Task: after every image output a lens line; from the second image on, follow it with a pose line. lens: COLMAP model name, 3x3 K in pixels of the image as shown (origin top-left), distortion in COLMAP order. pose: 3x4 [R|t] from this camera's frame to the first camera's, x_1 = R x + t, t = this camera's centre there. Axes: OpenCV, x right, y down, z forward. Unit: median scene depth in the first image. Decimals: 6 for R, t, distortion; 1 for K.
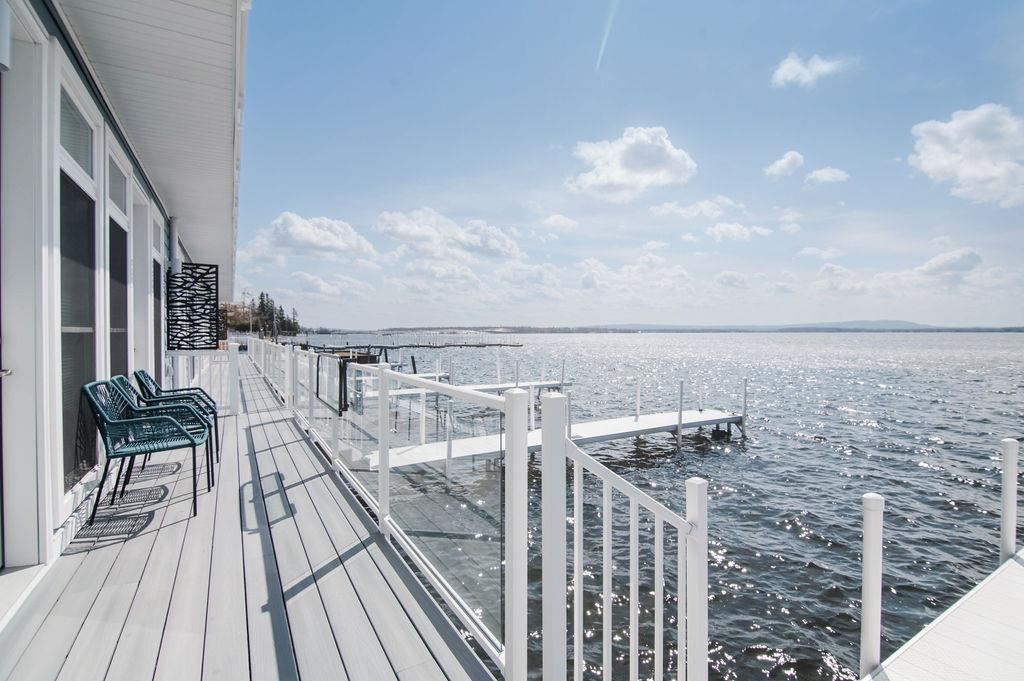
lens RADIAL K [[459.2, 0, 512.0], [0, 459.2, 340.5], [0, 0, 1]] dist [-0.003679, -0.004940]
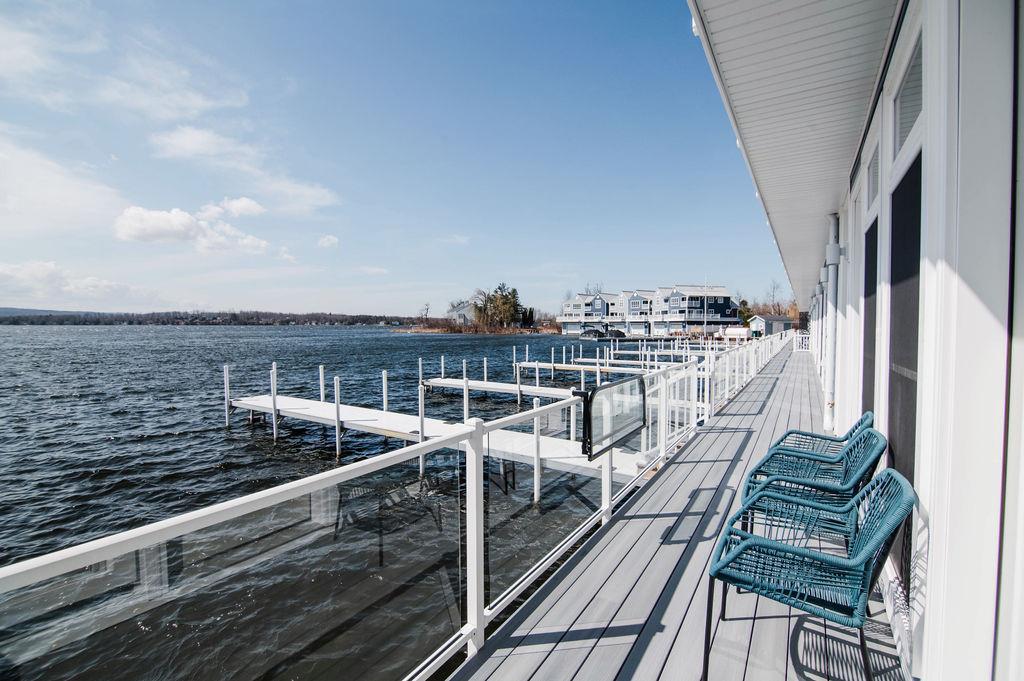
lens RADIAL K [[459.2, 0, 512.0], [0, 459.2, 340.5], [0, 0, 1]] dist [-0.003679, -0.004940]
pose [[-0.437412, -0.031330, 0.898715, -1.347546], [0.009276, 0.999183, 0.039347, -0.098137], [-0.899213, 0.025547, -0.436764, 1.944260]]
